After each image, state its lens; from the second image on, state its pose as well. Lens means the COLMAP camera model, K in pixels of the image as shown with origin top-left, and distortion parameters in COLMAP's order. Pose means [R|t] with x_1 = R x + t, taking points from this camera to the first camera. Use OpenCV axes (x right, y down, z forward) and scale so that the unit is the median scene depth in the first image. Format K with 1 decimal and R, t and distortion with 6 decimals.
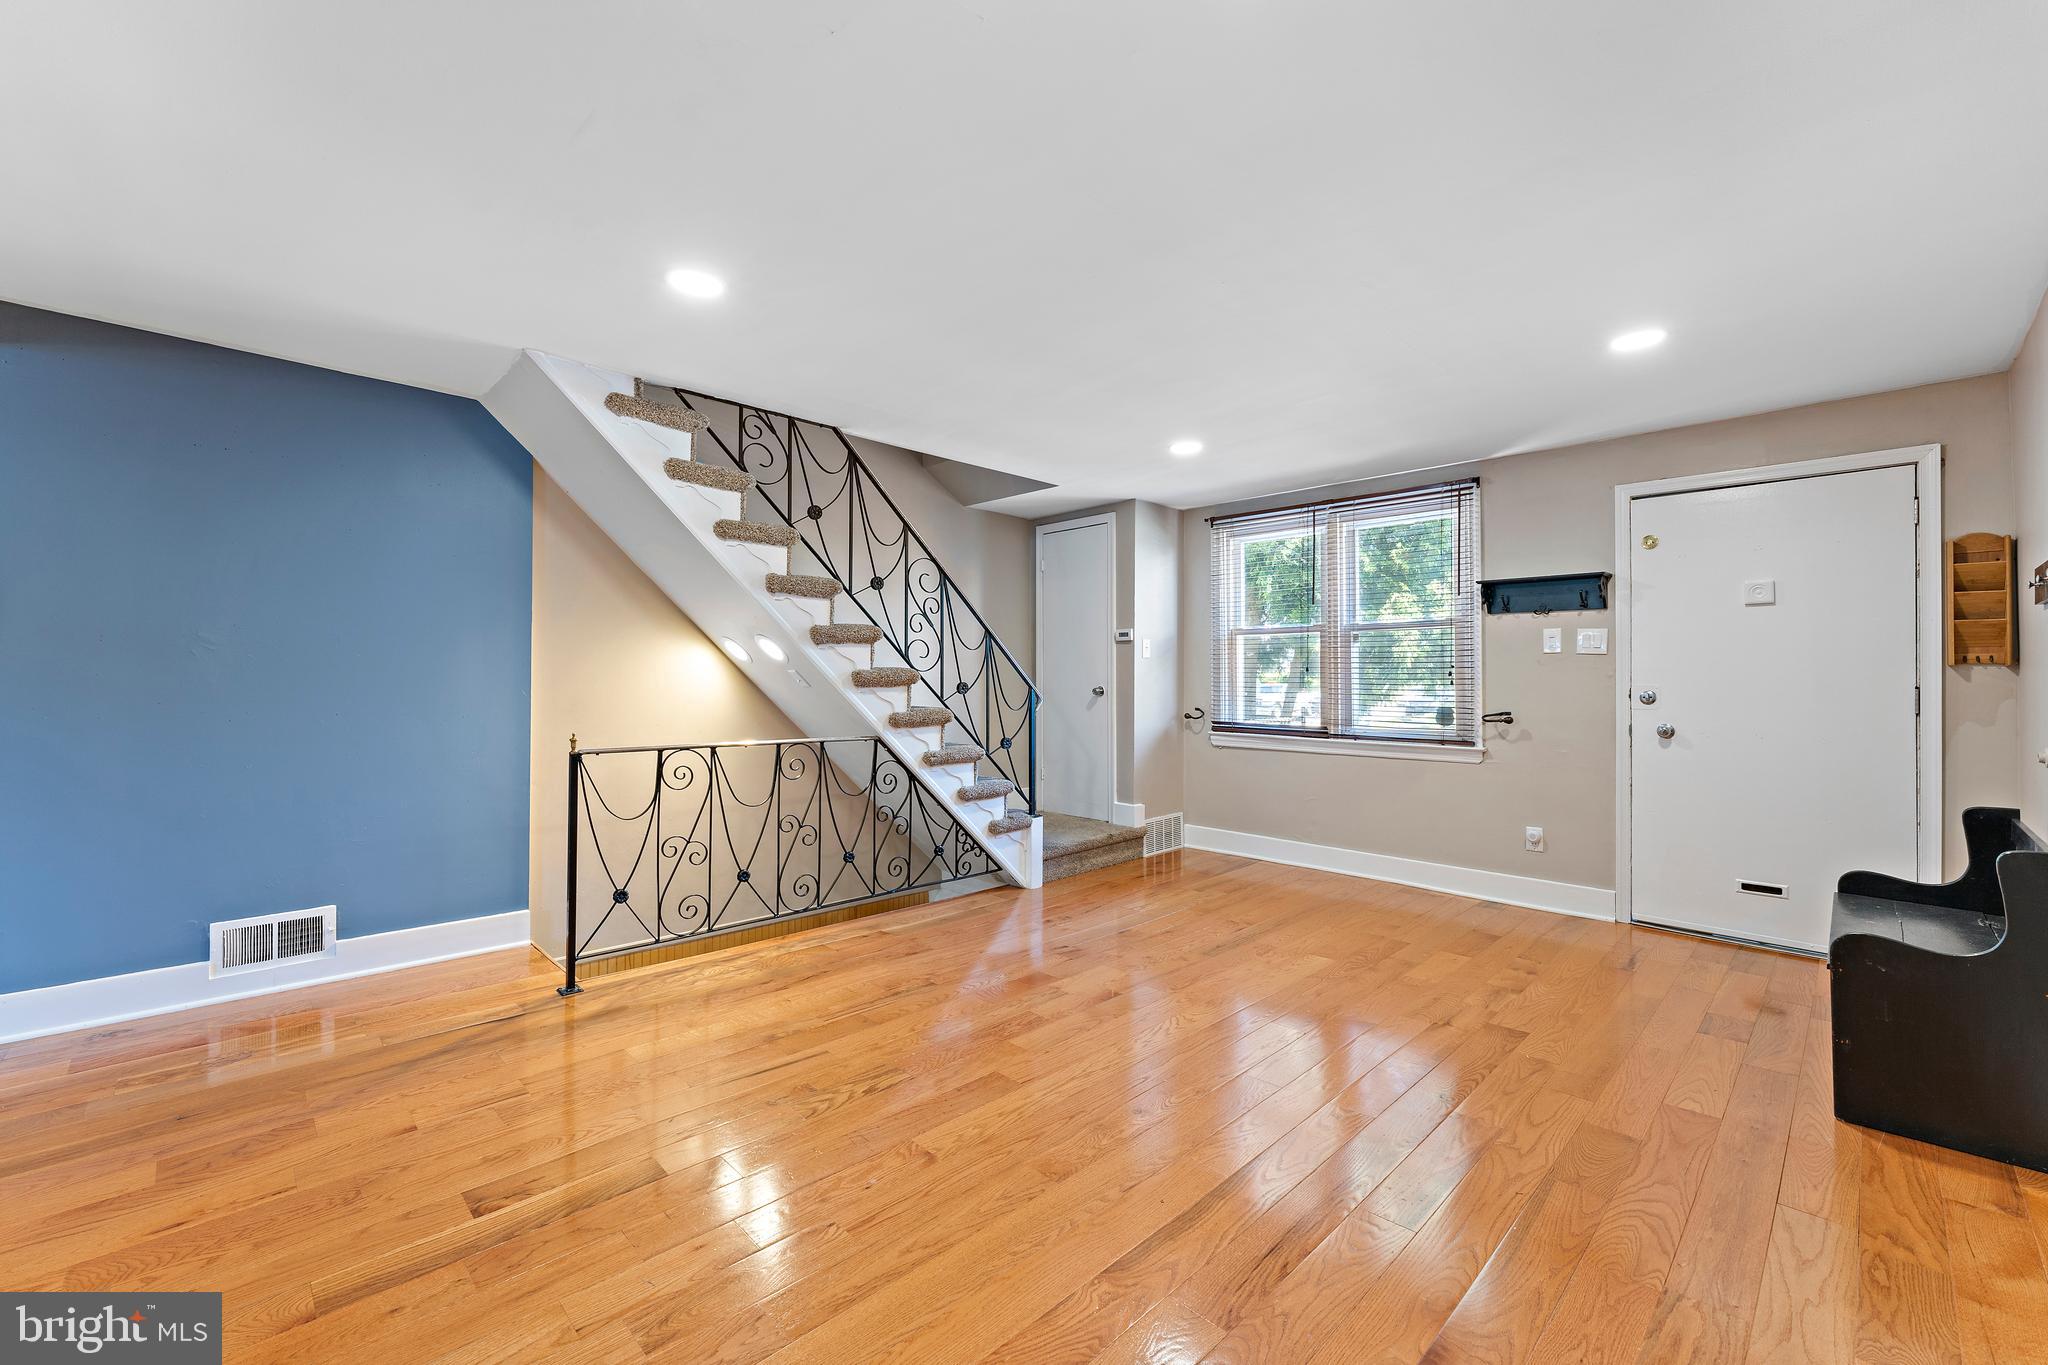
lens RADIAL K [[838.7, 0, 1021.5], [0, 838.7, 671.3], [0, 0, 1]] dist [-0.001746, -0.000305]
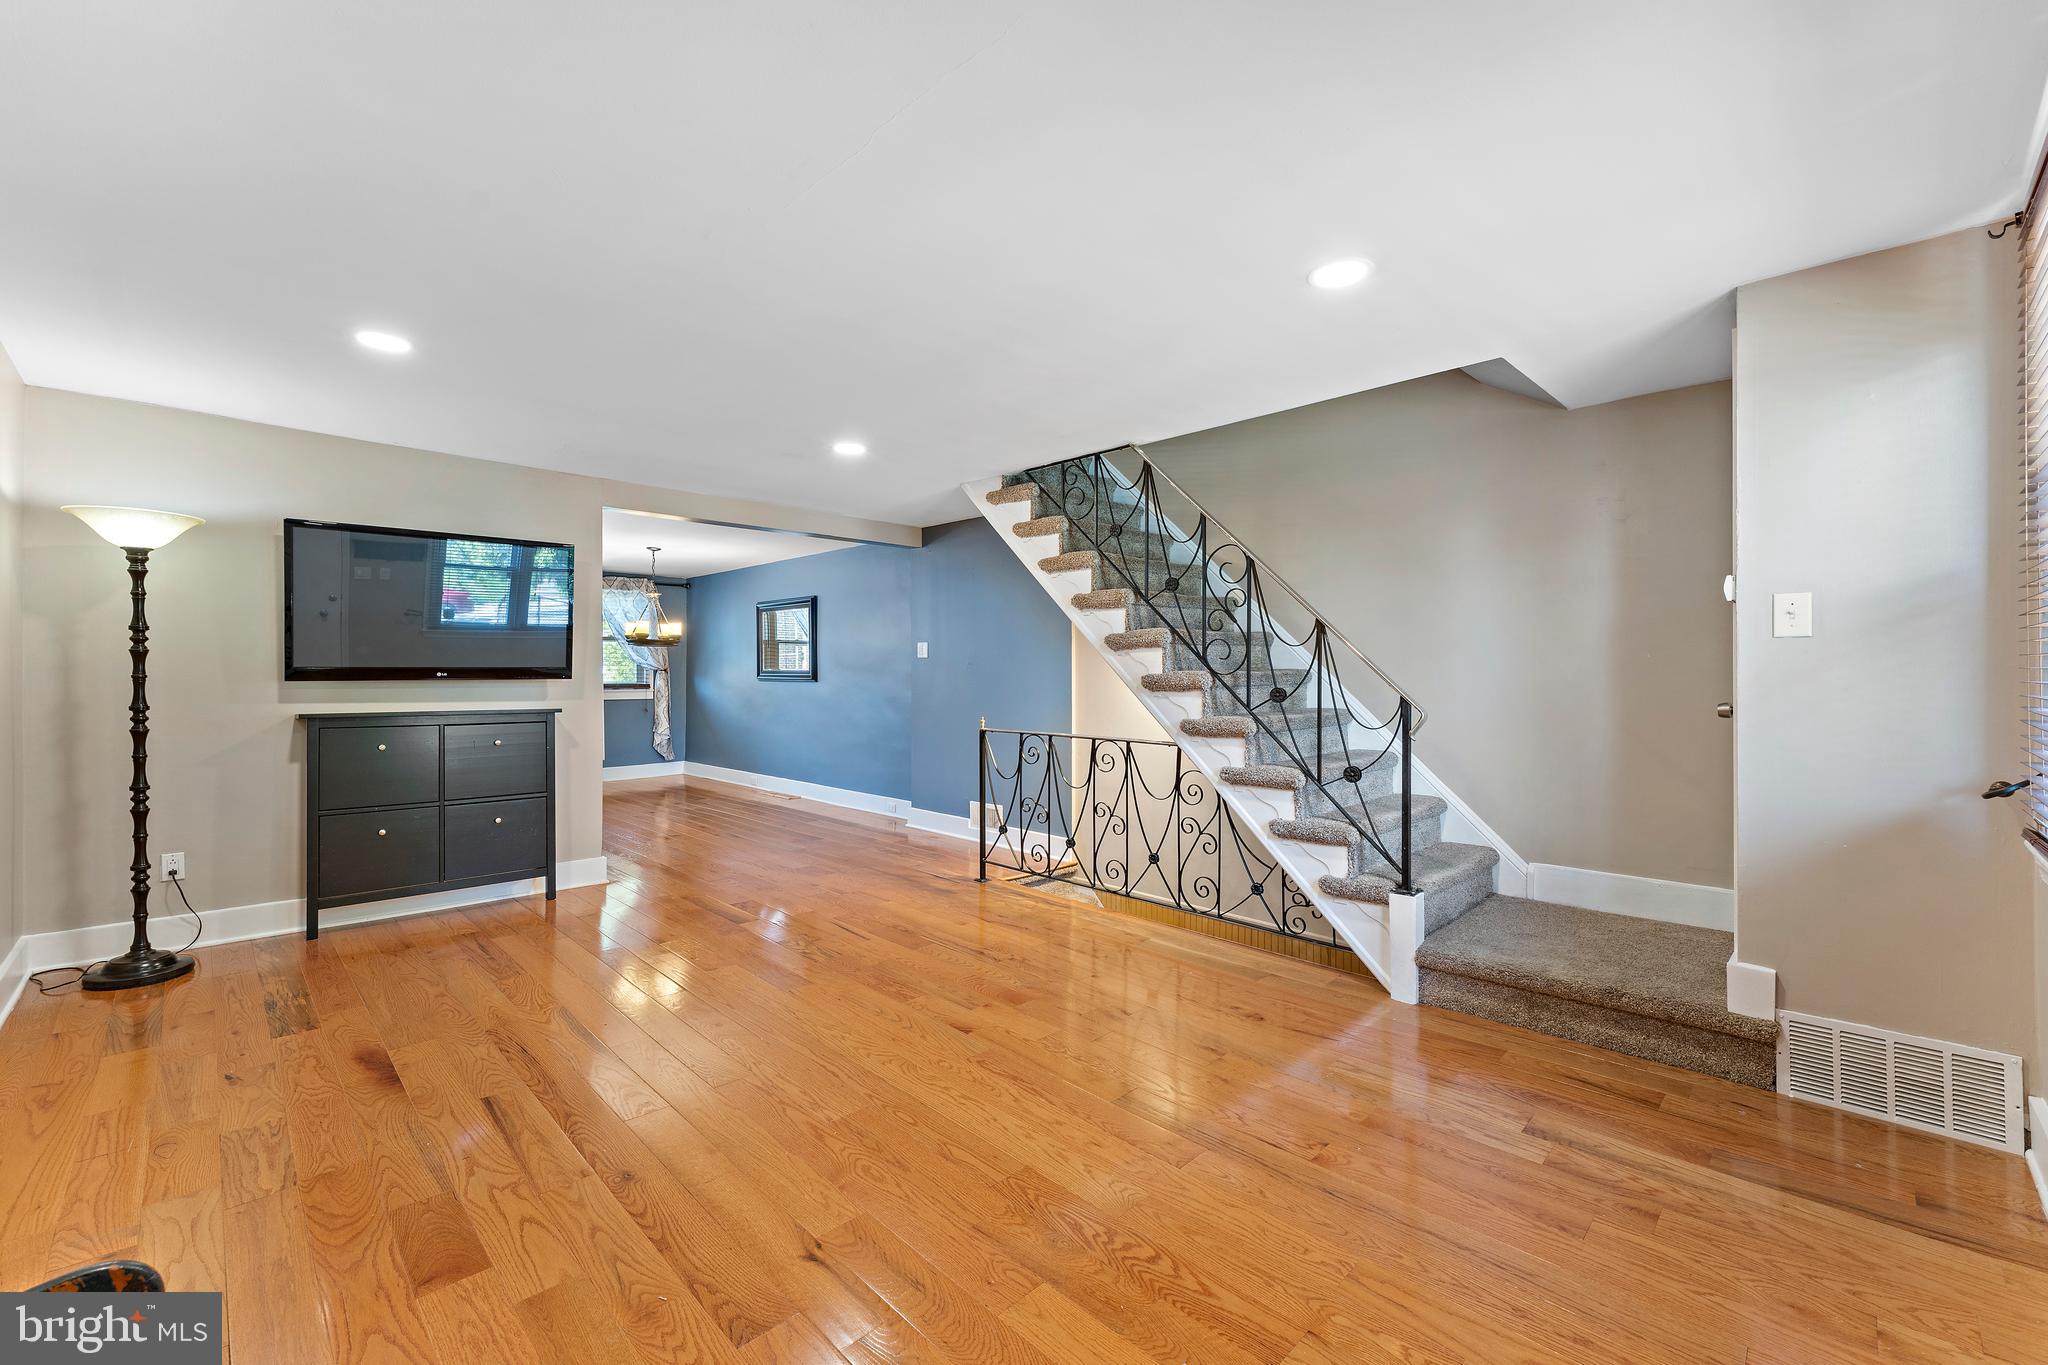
lens RADIAL K [[838.7, 0, 1018.5], [0, 838.7, 680.1], [0, 0, 1]] dist [-0.001746, -0.000305]
pose [[-0.003270, -0.000695, -0.999994, 0.795402], [0.008427, 0.999964, -0.000722, 0.004635], [0.999959, -0.008429, -0.003264, 0.826034]]
